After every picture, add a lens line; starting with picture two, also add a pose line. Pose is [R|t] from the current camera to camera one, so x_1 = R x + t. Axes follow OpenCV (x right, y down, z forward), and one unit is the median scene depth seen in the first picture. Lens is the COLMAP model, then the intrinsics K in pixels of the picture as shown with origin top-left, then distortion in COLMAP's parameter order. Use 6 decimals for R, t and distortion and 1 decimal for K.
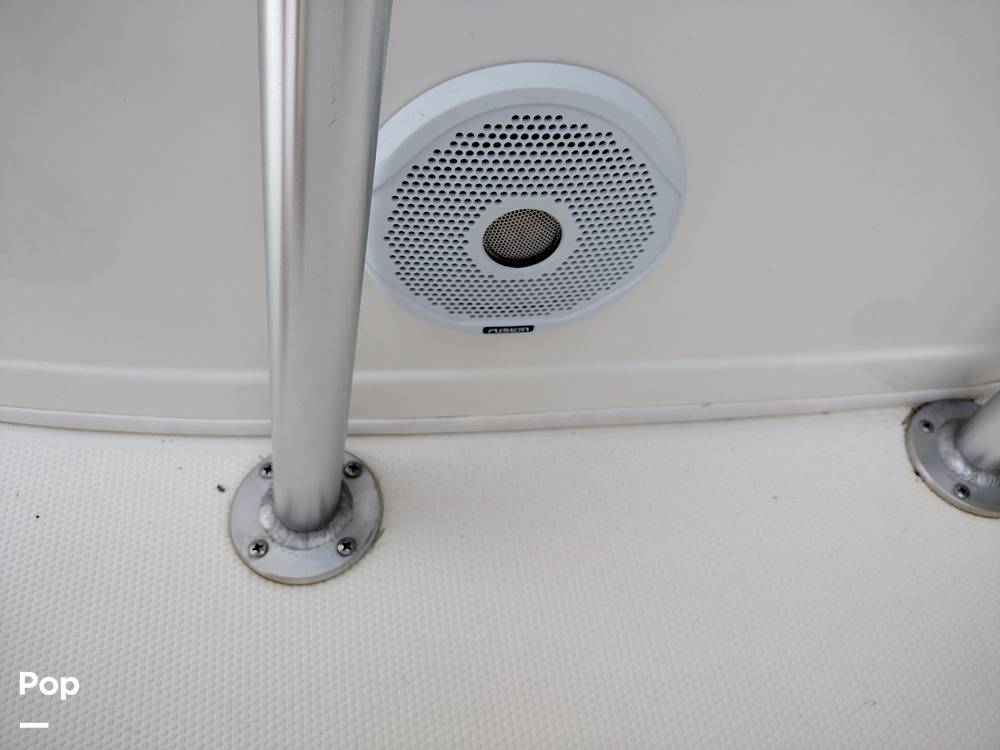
lens RADIAL K [[756.1, 0, 494.9], [0, 756.1, 391.9], [0, 0, 1]] dist [0.022761, -0.039037]
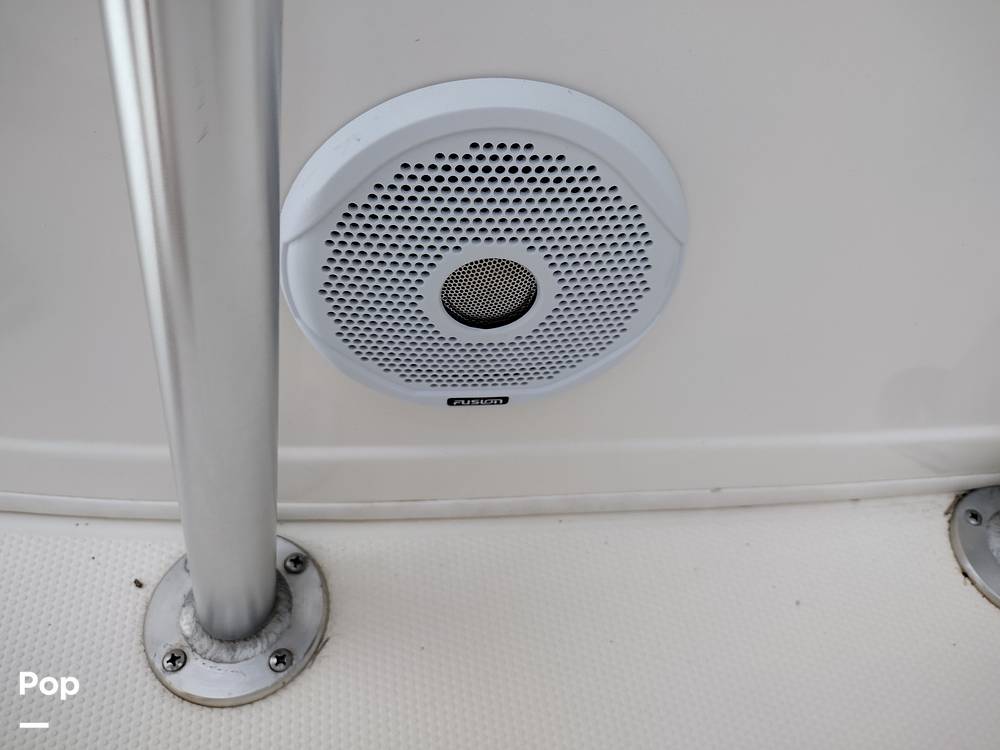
lens RADIAL K [[778.5, 0, 501.5], [0, 778.5, 398.7], [0, 0, 1]] dist [0.001781, -0.006857]
pose [[0.999914, 0.013007, -0.001532, 0.045896], [-0.013079, 0.997803, -0.064948, -0.030432], [0.000683, 0.064963, 0.997887, 0.144959]]
